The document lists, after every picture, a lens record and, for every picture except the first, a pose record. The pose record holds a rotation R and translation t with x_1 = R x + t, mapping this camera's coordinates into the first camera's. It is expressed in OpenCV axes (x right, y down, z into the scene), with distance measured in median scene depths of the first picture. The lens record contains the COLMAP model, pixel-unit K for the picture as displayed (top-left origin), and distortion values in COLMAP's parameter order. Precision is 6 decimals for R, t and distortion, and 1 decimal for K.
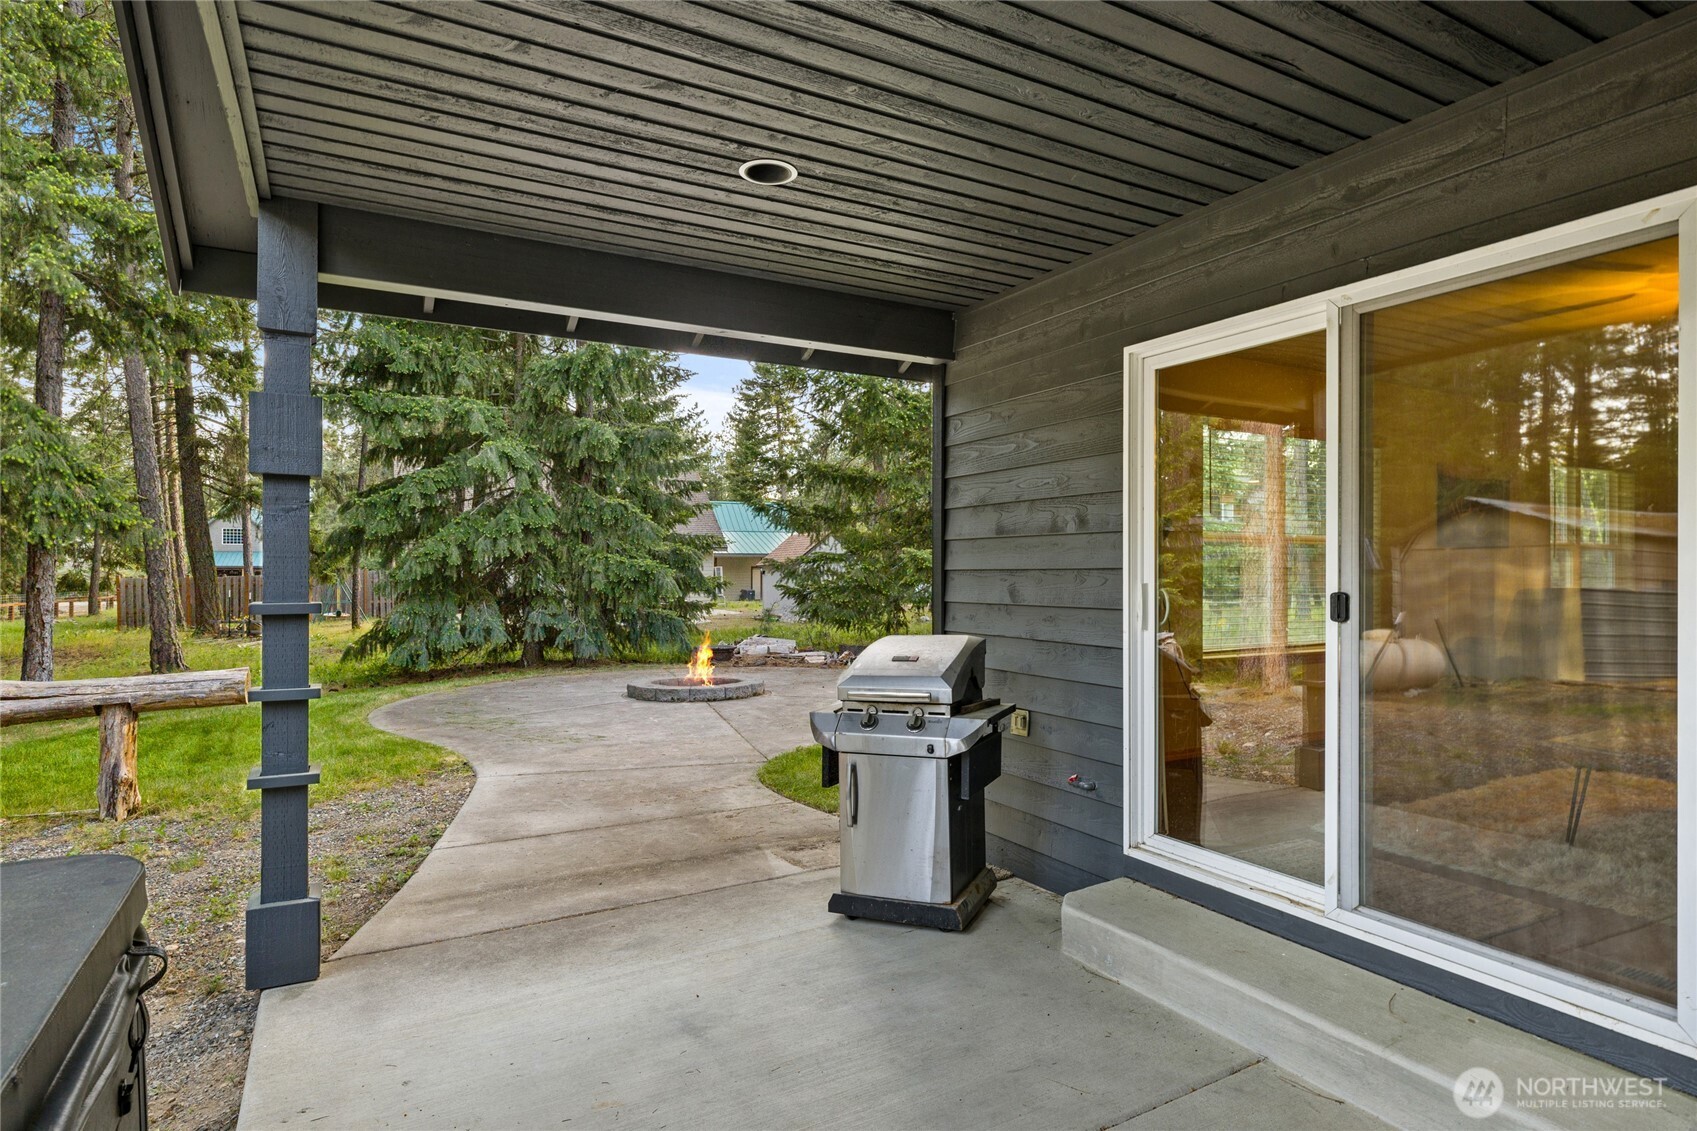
lens RADIAL K [[924.8, 0, 850.9], [0, 924.8, 560.1], [0, 0, 1]] dist [-0.001472, 0.000163]
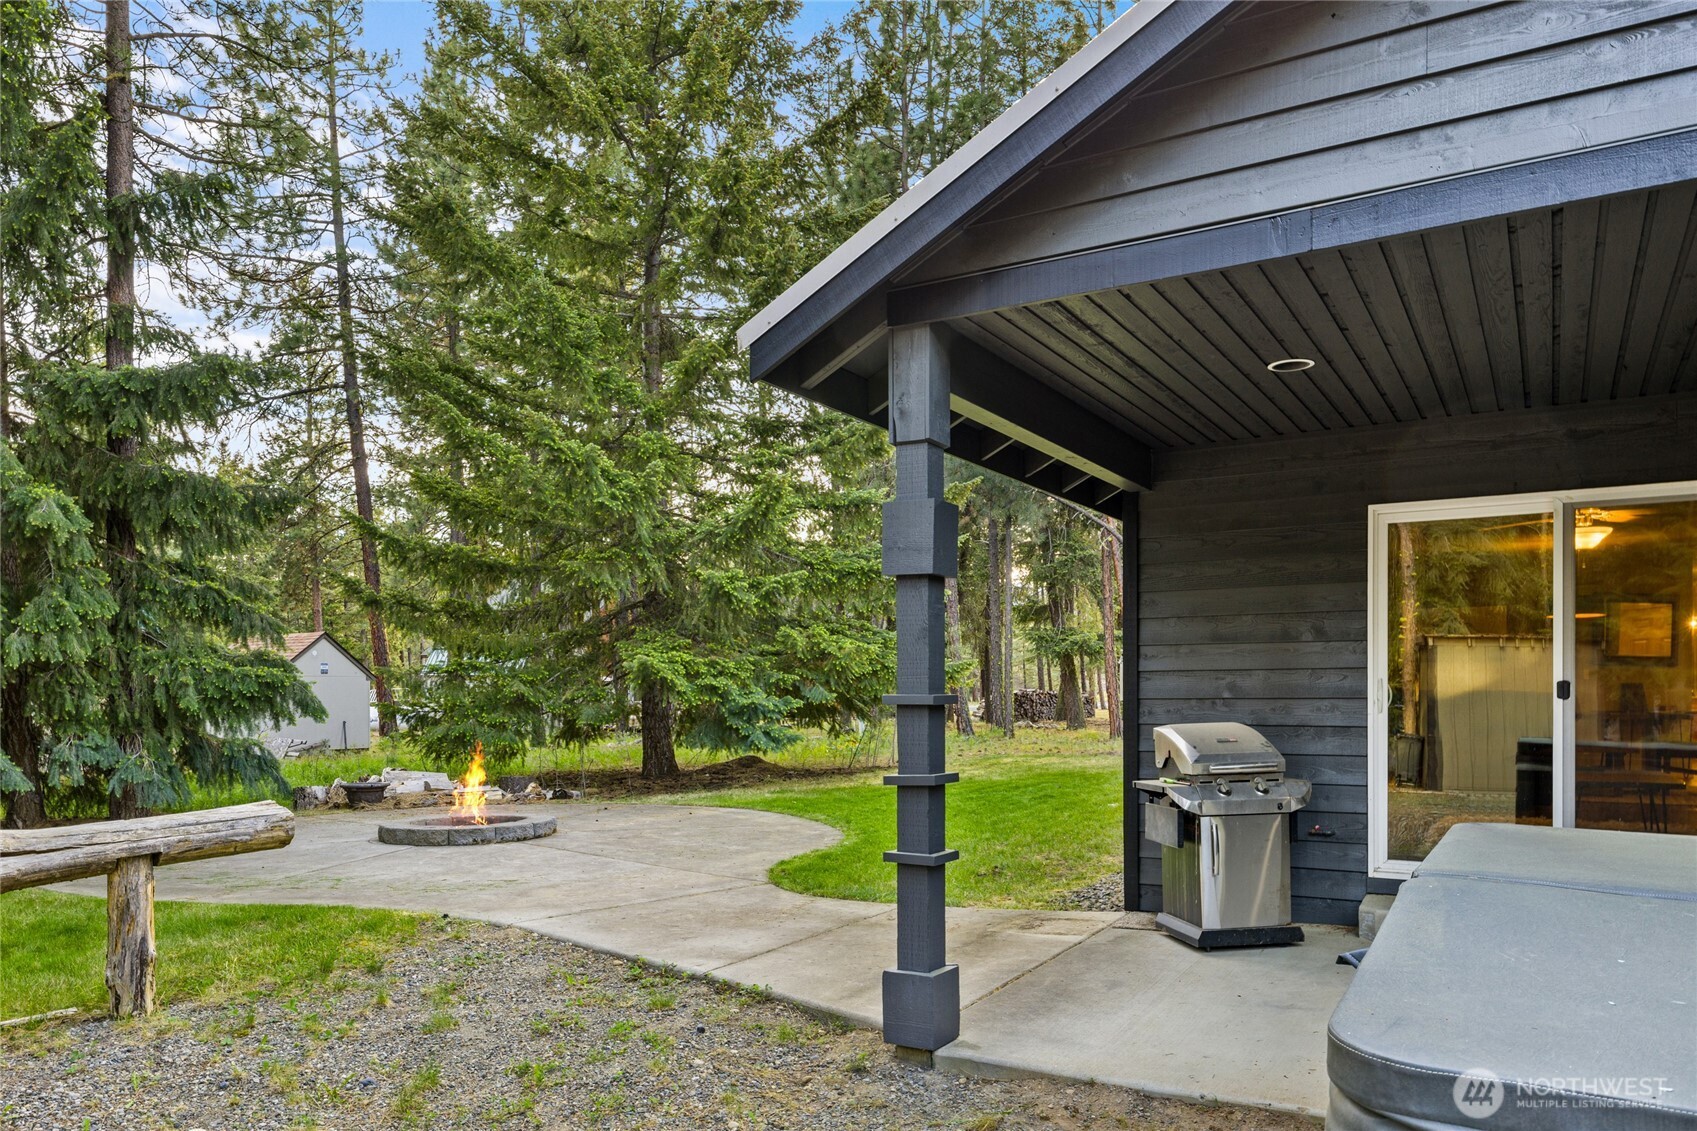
lens RADIAL K [[1193.2, 0, 843.8], [0, 1193.2, 693.2], [0, 0, 1]] dist [-0.004851, -0.002640]
pose [[0.867822, -0.006124, 0.496838, -0.873131], [-0.001696, 0.999882, 0.015287, 0.014543], [-0.496872, -0.014109, 0.867709, -0.097187]]
